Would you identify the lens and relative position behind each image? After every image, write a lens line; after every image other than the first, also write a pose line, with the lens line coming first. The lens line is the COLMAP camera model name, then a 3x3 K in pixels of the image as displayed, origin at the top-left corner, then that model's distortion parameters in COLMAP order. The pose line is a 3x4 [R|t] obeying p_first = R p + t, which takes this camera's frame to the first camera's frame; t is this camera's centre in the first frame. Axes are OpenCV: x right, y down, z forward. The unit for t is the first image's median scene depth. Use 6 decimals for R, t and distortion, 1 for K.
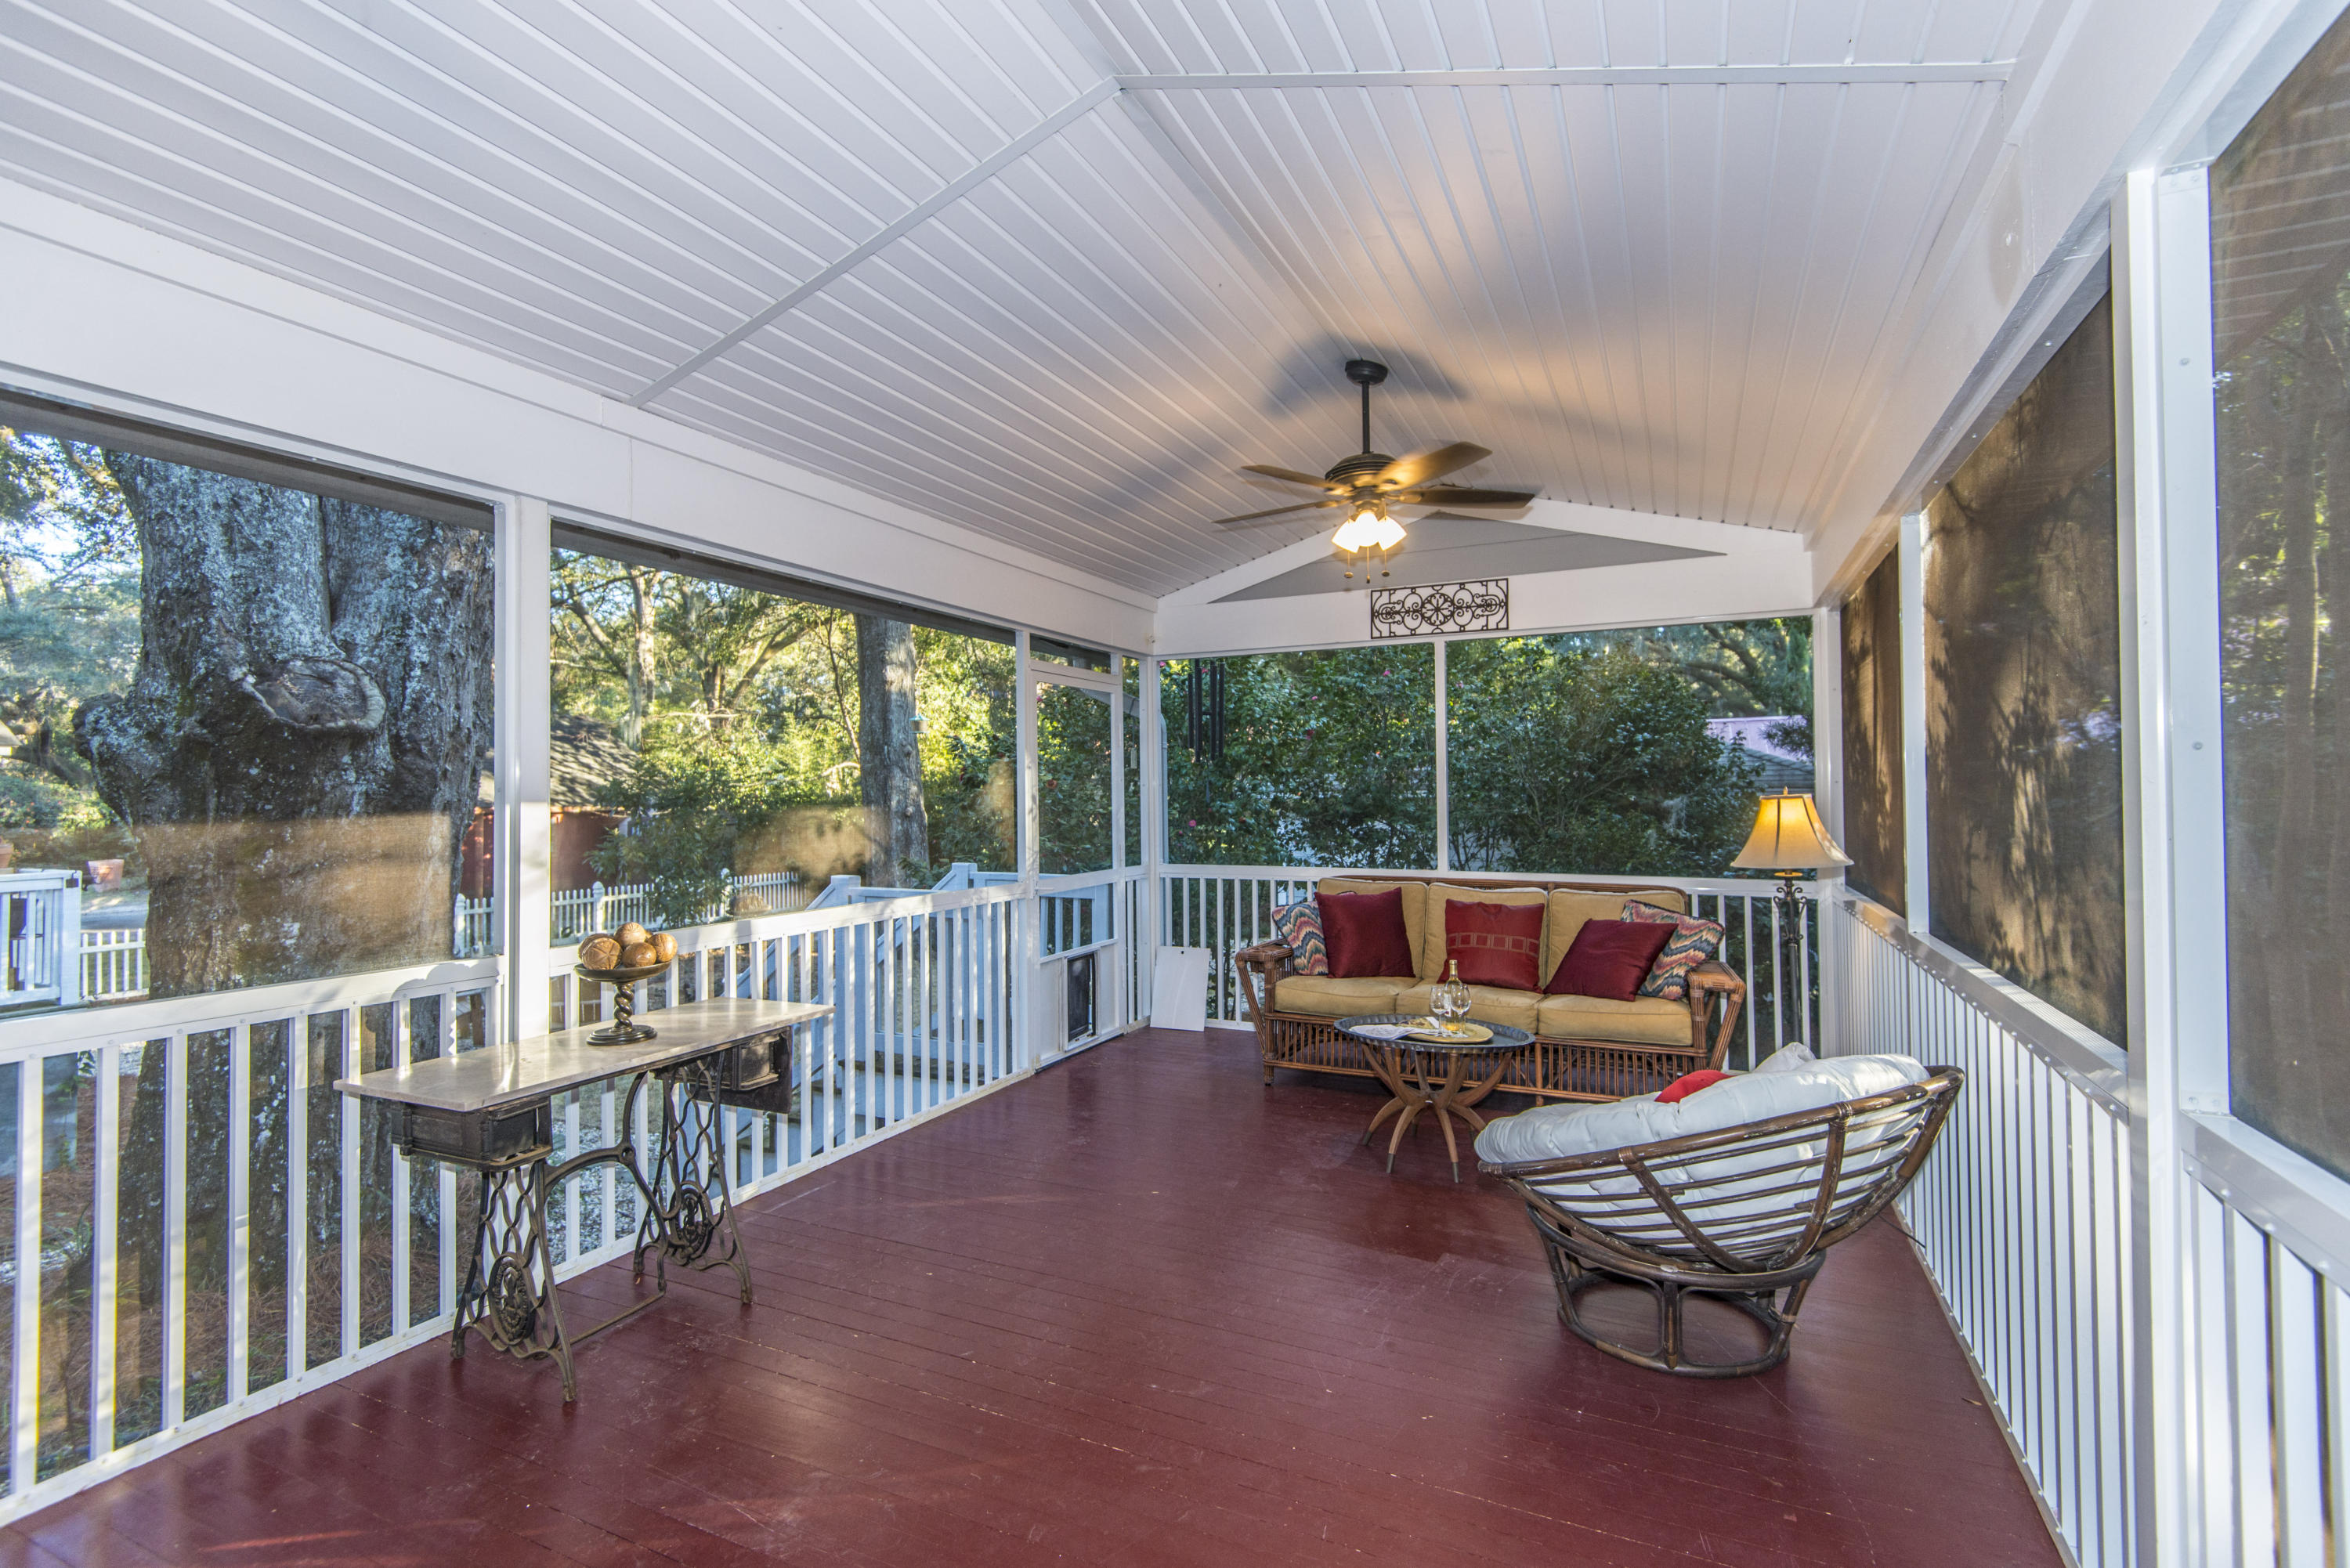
lens RADIAL K [[1060.5, 0, 1182.8], [0, 1060.5, 778.9], [0, 0, 1]] dist [0.027066, -0.012279]
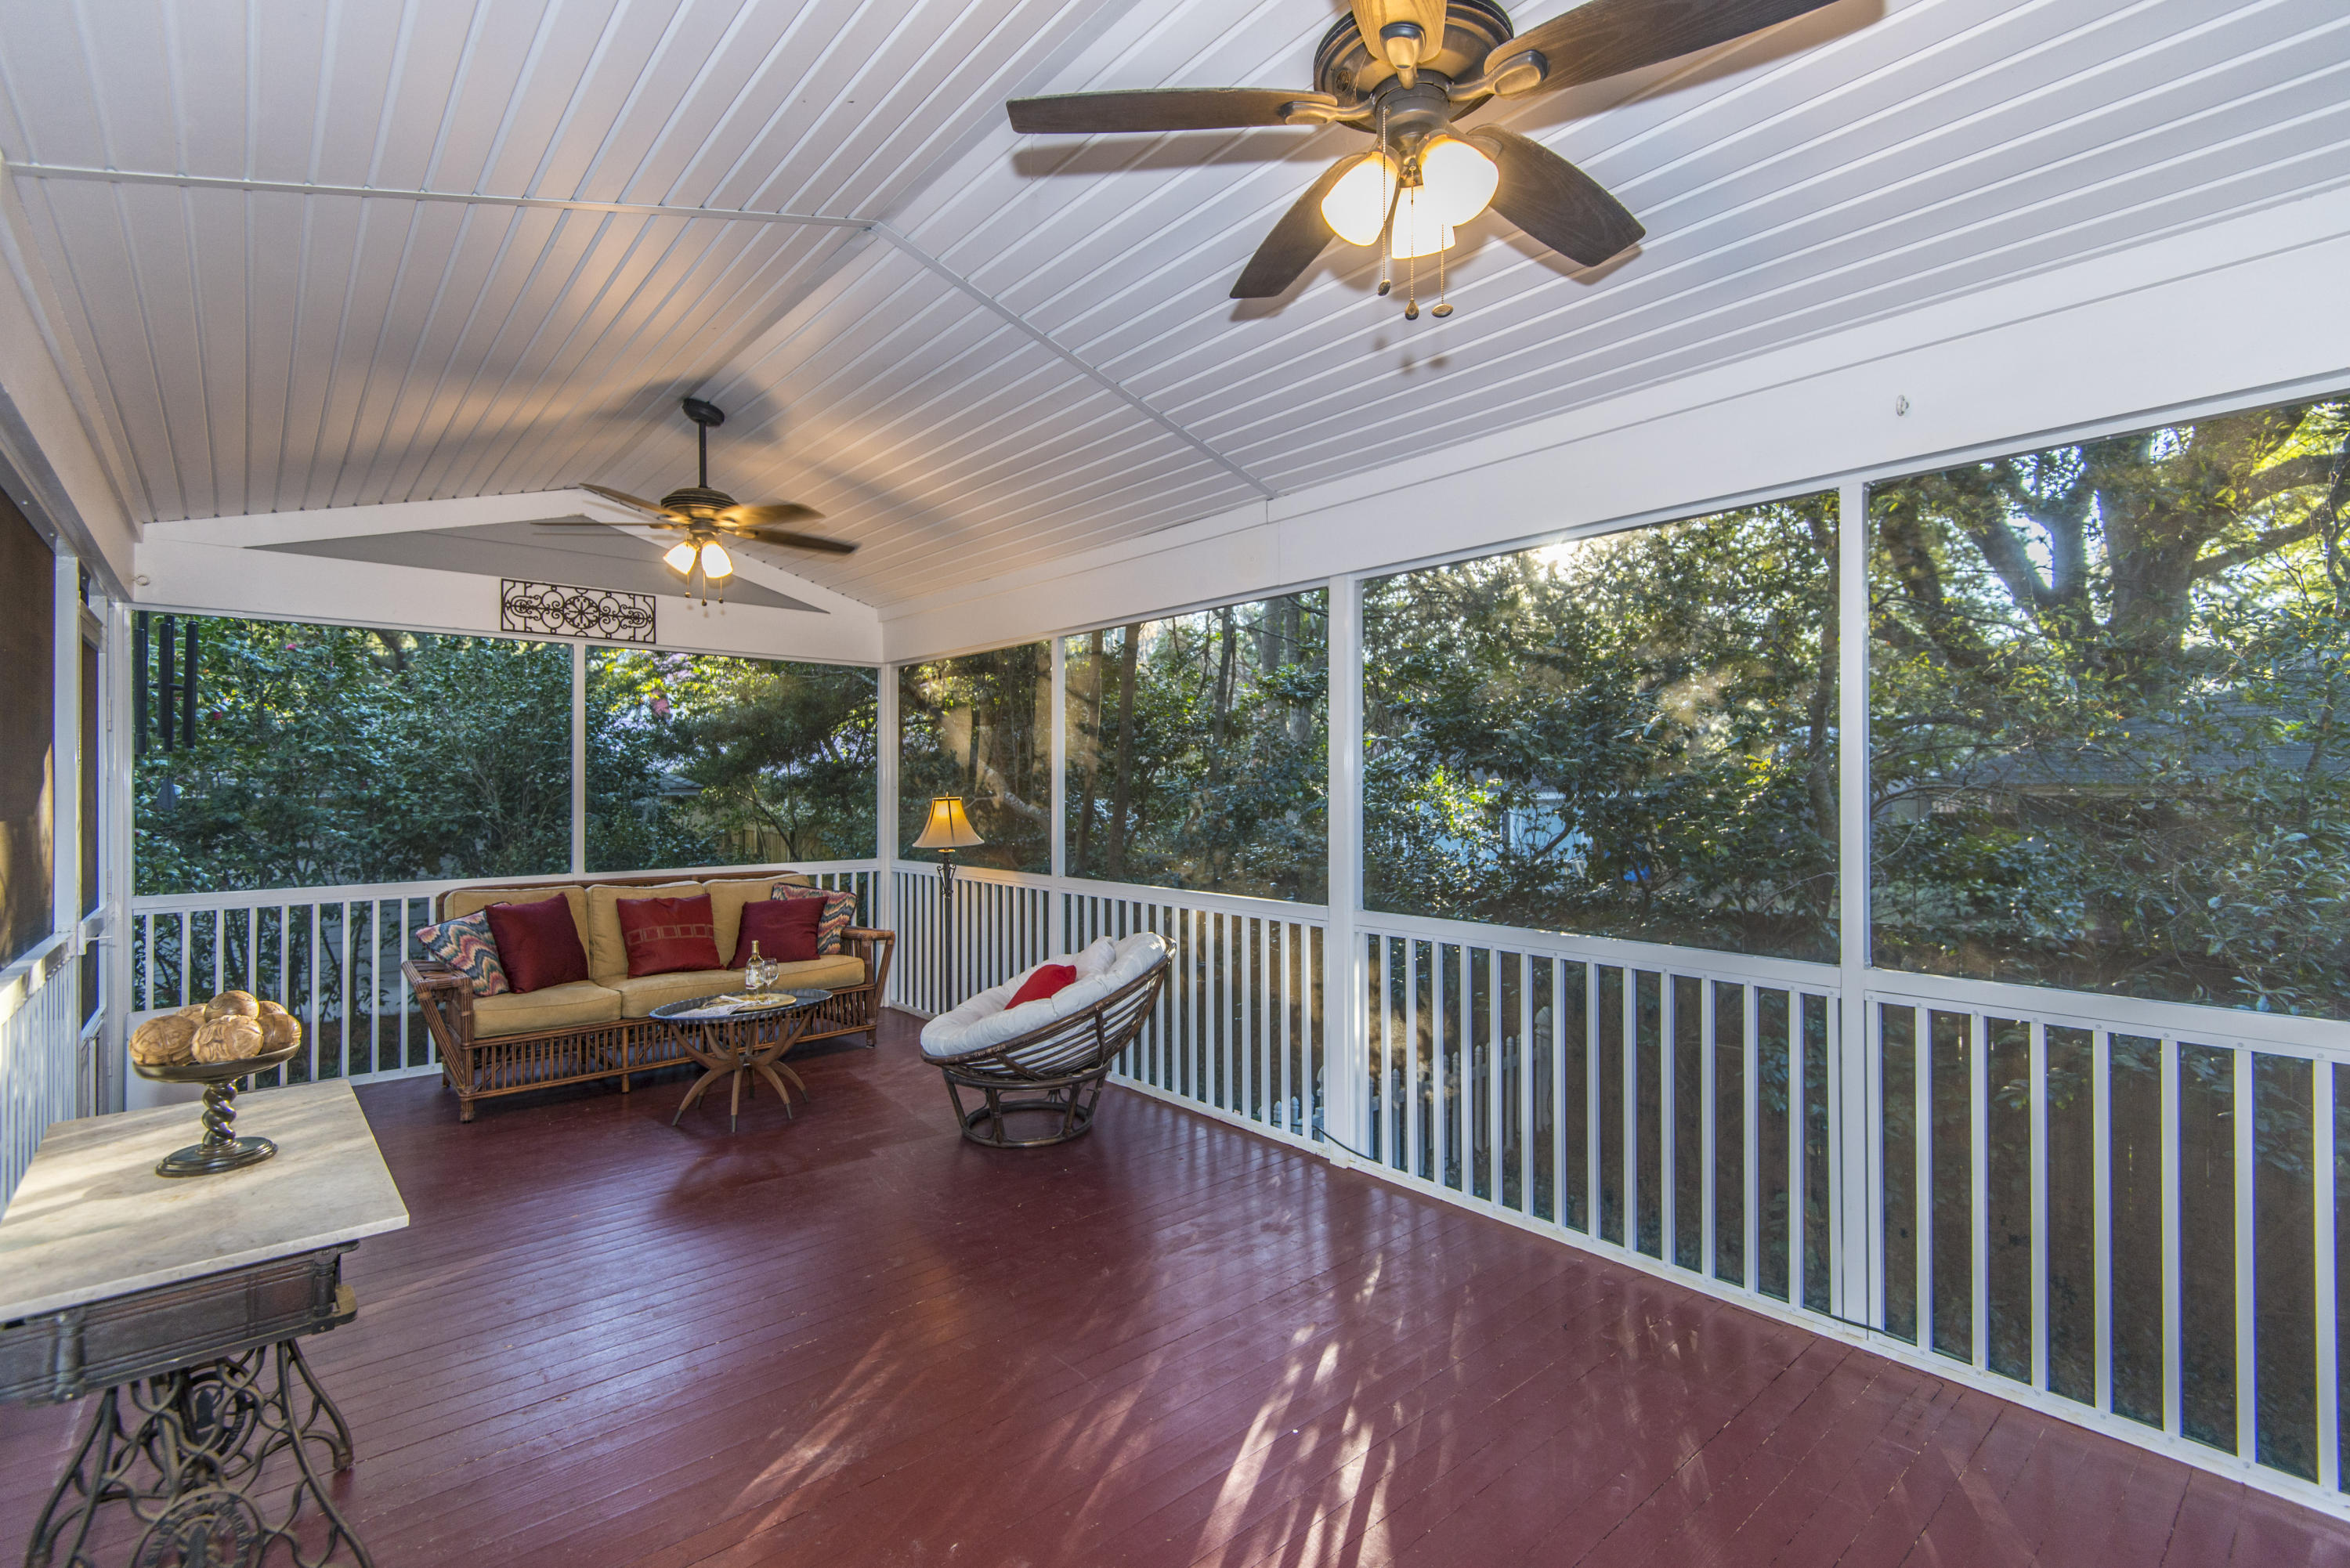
lens RADIAL K [[1060.5, 0, 1193.7], [0, 1060.5, 784.6], [0, 0, 1]] dist [0.027066, -0.012279]
pose [[0.386835, 0.004784, 0.922136, -0.493314], [-0.013278, 0.999912, 0.000383, -0.005803], [-0.922053, -0.012392, 0.386865, 0.081618]]
